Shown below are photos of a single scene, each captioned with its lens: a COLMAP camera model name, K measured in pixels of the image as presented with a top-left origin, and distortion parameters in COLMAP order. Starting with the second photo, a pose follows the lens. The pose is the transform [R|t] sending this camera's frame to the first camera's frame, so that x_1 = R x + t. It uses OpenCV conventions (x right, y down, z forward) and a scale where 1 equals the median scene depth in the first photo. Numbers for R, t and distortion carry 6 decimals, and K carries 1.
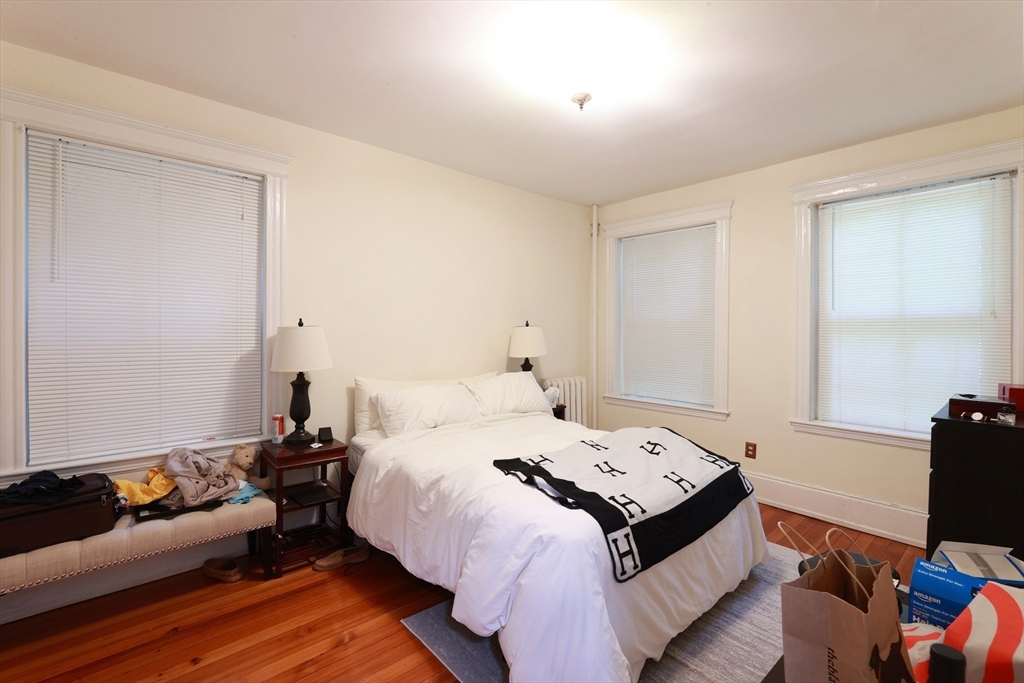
lens RADIAL K [[454.6, 0, 513.1], [0, 454.6, 337.9], [0, 0, 1]] dist [-0.001117, 0.000250]
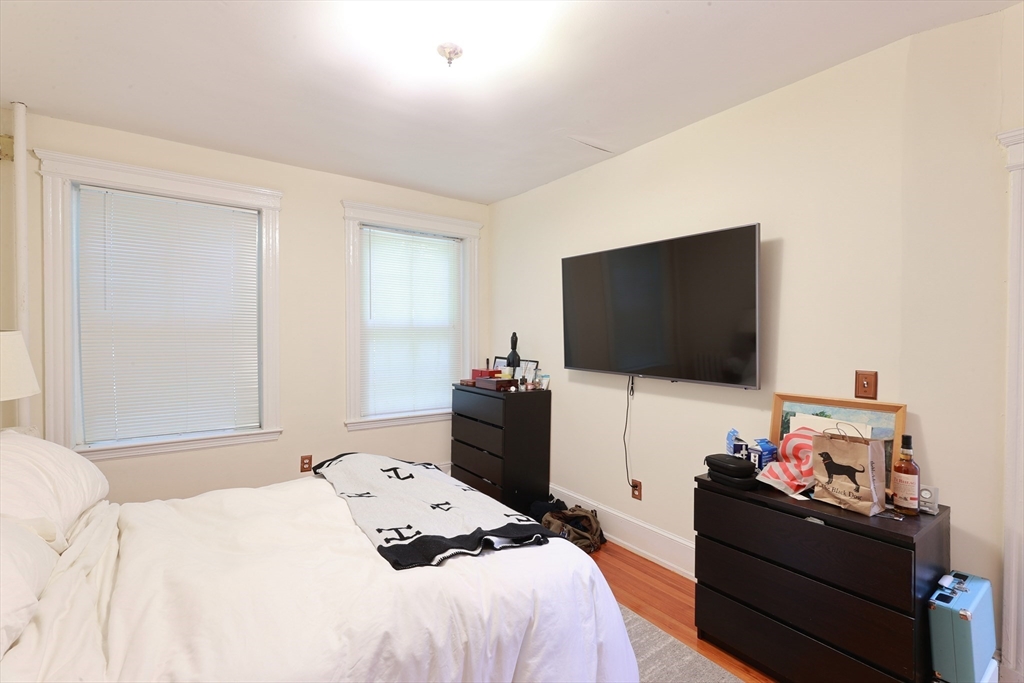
lens RADIAL K [[454.6, 0, 508.6], [0, 454.6, 341.0], [0, 0, 1]] dist [-0.001117, 0.000250]
pose [[0.120279, -0.016605, 0.992601, -0.577475], [0.014427, 0.999784, 0.014977, -0.025909], [-0.992635, 0.012519, 0.120493, 0.732197]]
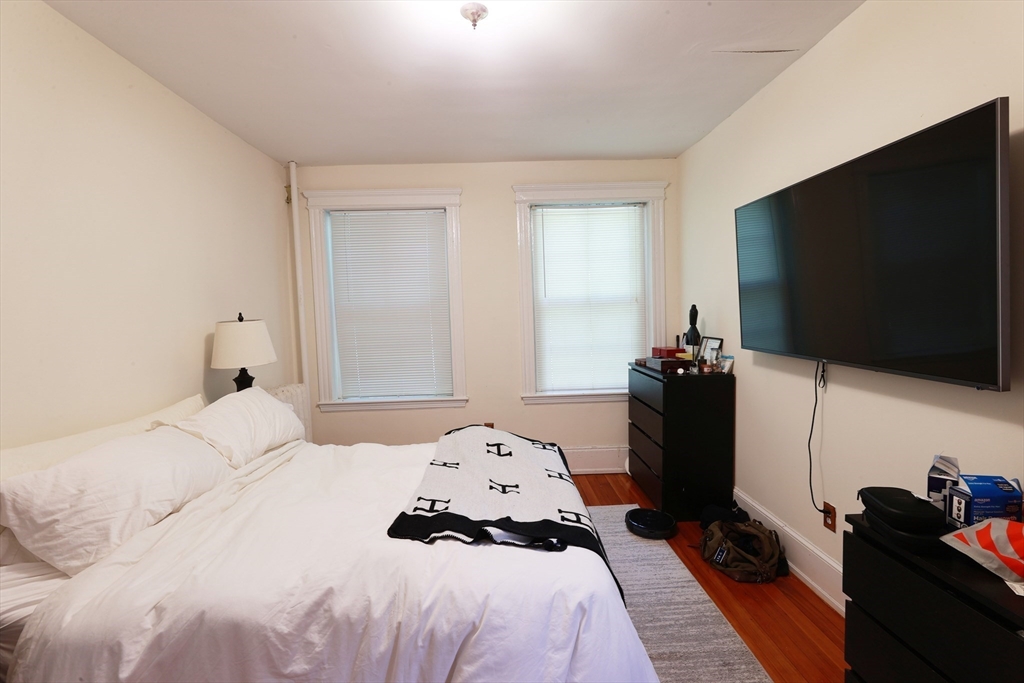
lens RADIAL K [[454.6, 0, 508.1], [0, 454.6, 340.8], [0, 0, 1]] dist [-0.001117, 0.000250]
pose [[0.652042, -0.069151, 0.755023, -0.376742], [0.047399, 0.997602, 0.050435, -0.019785], [-0.756700, 0.002901, 0.653756, 0.426000]]
